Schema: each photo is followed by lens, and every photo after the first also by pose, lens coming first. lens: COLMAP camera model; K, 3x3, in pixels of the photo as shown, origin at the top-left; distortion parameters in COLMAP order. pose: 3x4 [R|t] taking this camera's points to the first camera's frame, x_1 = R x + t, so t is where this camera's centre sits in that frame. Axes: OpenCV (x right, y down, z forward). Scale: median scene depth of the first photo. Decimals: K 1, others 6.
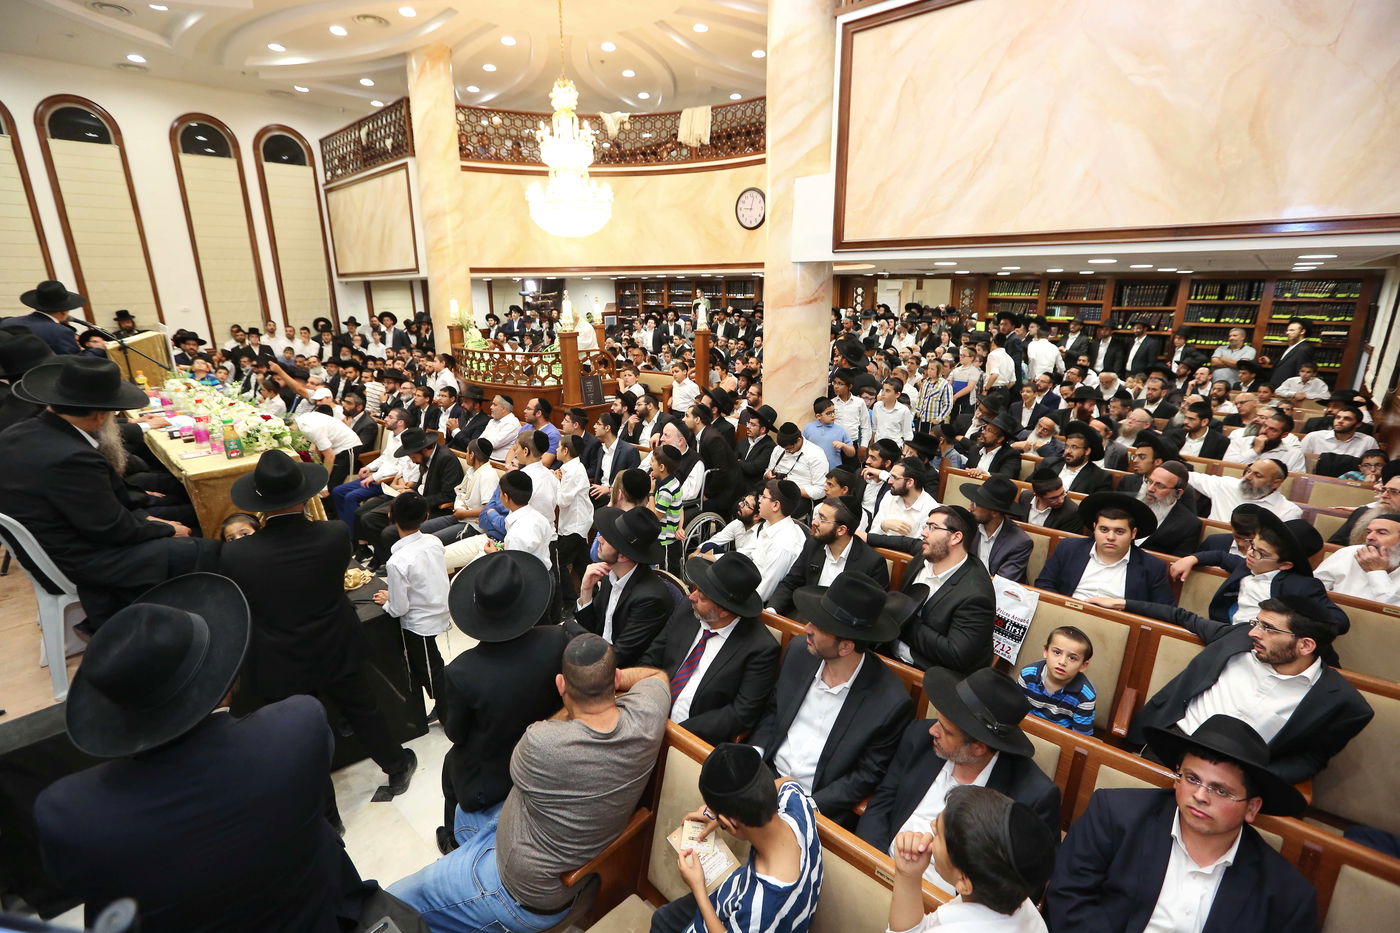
lens RADIAL K [[632.7, 0, 700.0], [0, 632.7, 466.5], [0, 0, 1]] dist [-0.057273, 0.020569]
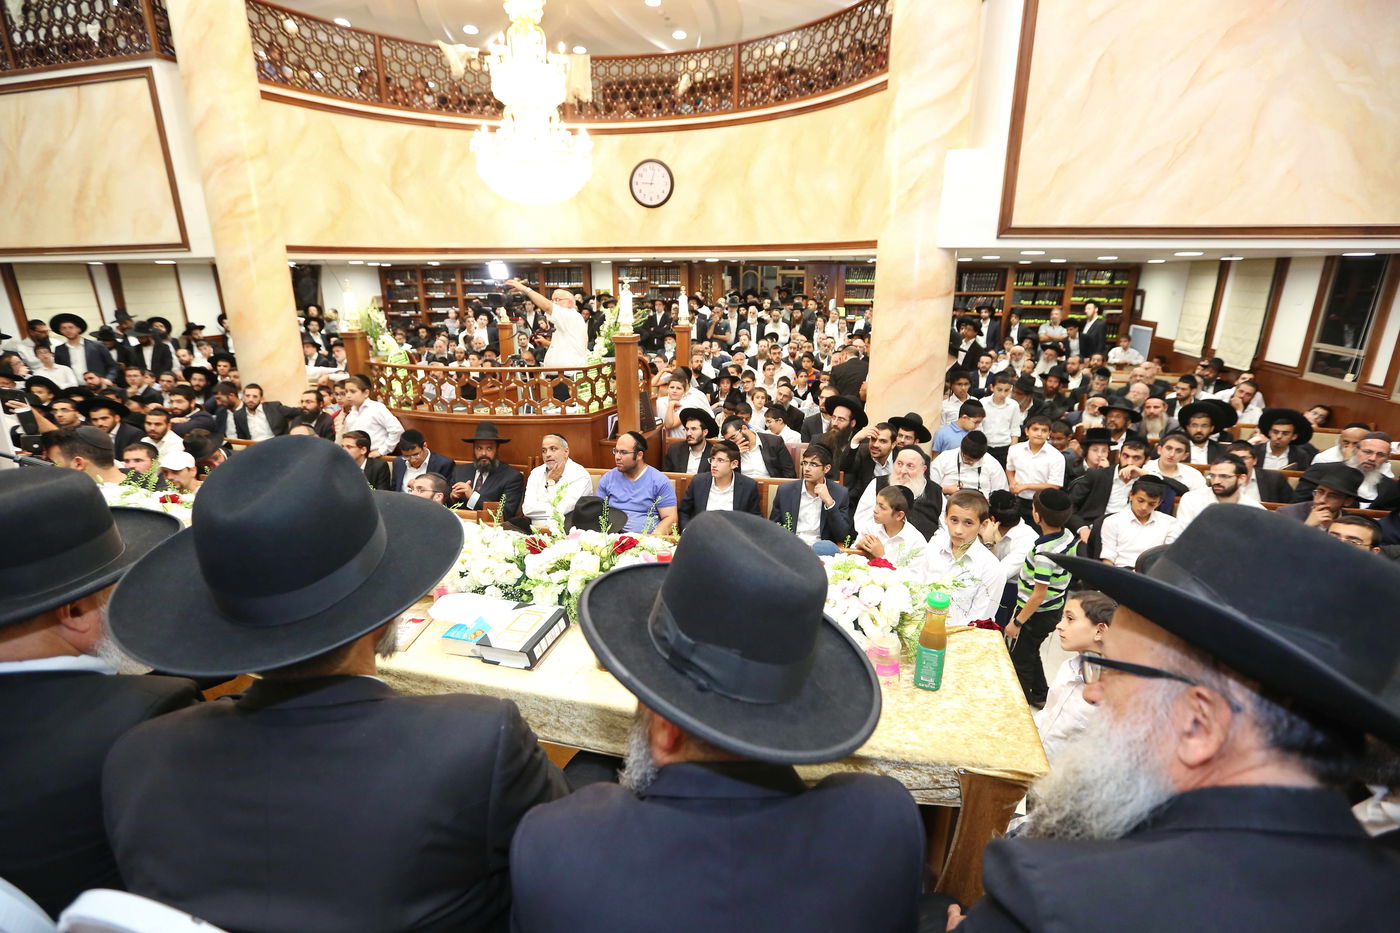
lens RADIAL K [[632.7, 0, 700.0], [0, 632.7, 466.5], [0, 0, 1]] dist [-0.057273, 0.020569]
pose [[0.875062, -0.136249, 0.464439, -0.369307], [0.127889, 0.990546, 0.049631, -0.068581], [-0.466810, 0.015966, 0.884214, 0.248023]]
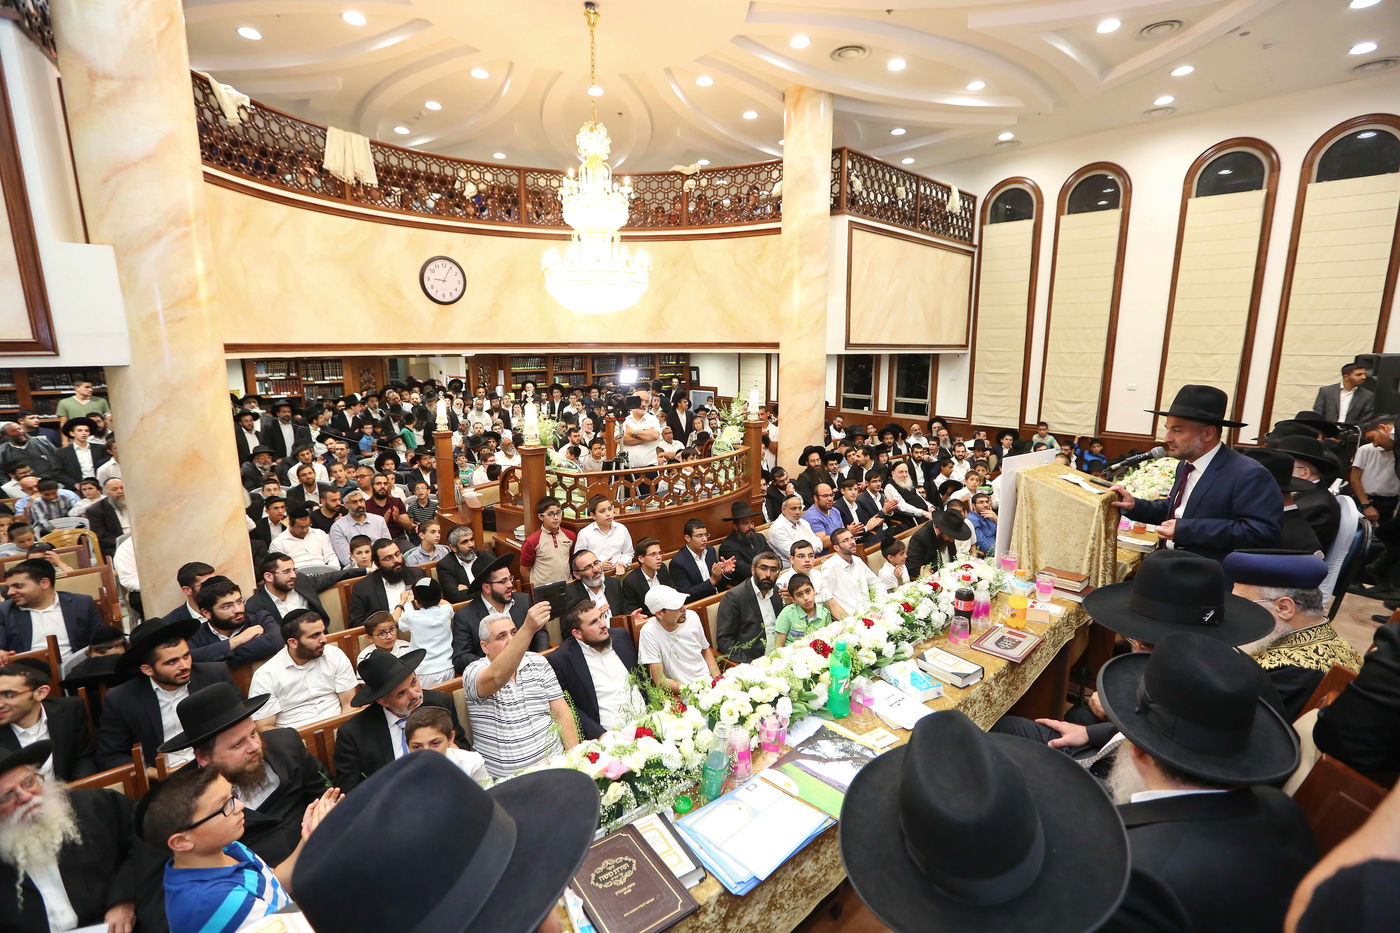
lens RADIAL K [[632.7, 0, 700.0], [0, 632.7, 466.5], [0, 0, 1]] dist [-0.057273, 0.020569]
pose [[0.083188, -0.177315, 0.980632, -0.894823], [0.276197, 0.949595, 0.148273, -0.237495], [-0.957494, 0.258513, 0.127969, 0.735858]]
